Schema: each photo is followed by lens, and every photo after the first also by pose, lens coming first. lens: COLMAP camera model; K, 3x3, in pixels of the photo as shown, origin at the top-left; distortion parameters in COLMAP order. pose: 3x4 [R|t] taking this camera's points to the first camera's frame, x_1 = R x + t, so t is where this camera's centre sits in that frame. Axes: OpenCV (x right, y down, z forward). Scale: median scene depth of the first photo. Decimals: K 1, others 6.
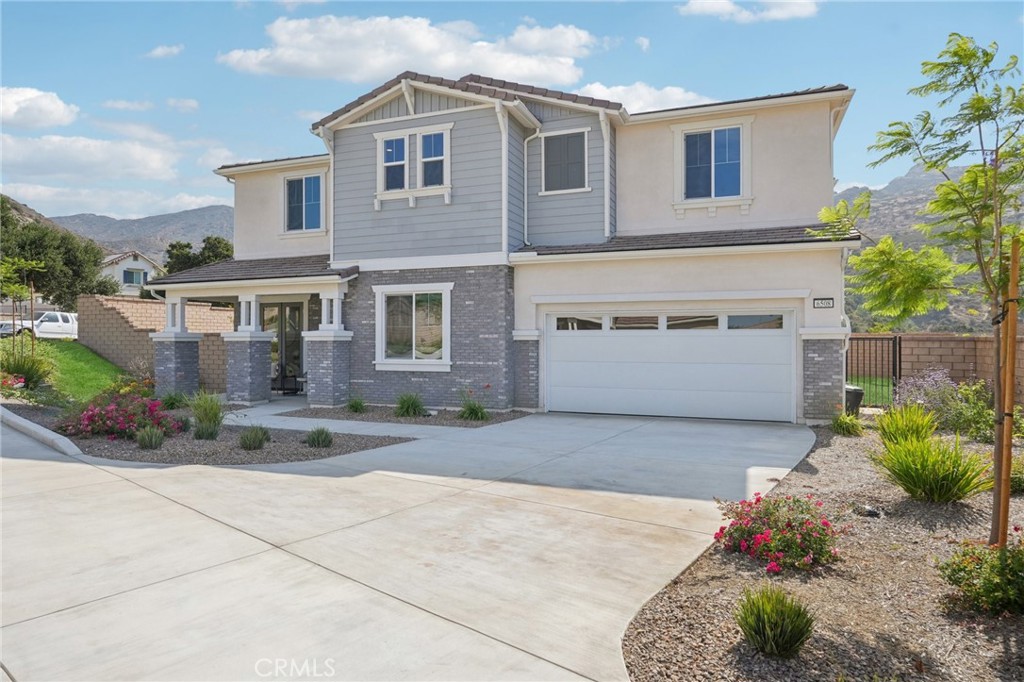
lens RADIAL K [[619.3, 0, 513.3], [0, 619.3, 334.3], [0, 0, 1]] dist [0.003006, 0.000899]
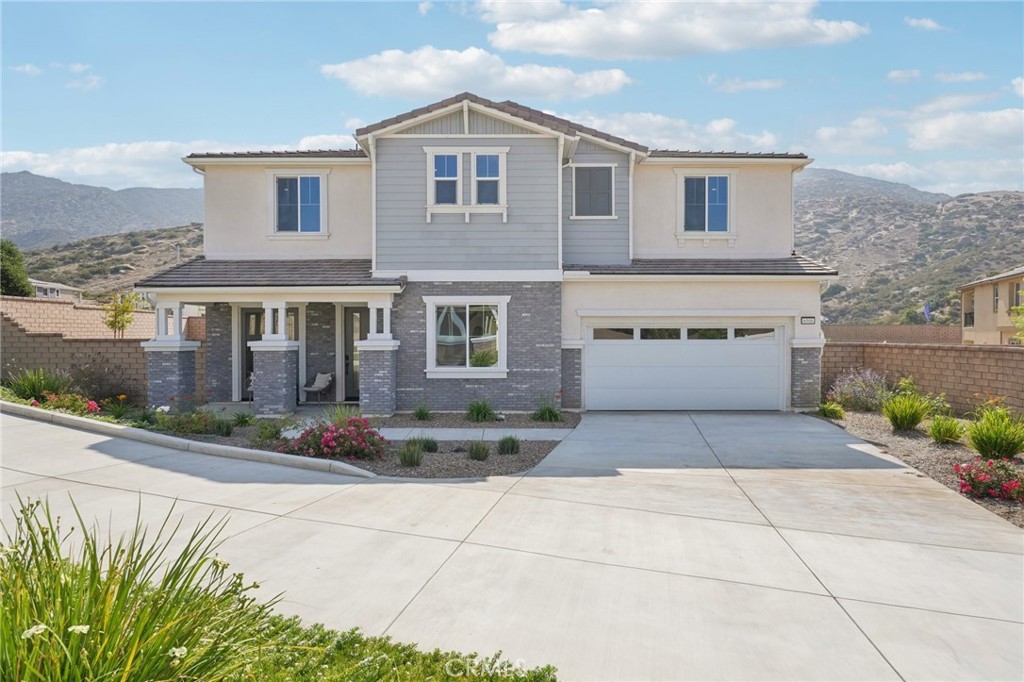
lens RADIAL K [[610.7, 0, 512.0], [0, 610.7, 341.0], [0, 0, 1]] dist [0.000023, -0.000303]
pose [[0.932389, -0.004587, 0.361427, -0.468472], [-0.002308, 0.999824, 0.018645, -0.024131], [-0.361448, -0.018218, 0.932214, 0.002783]]
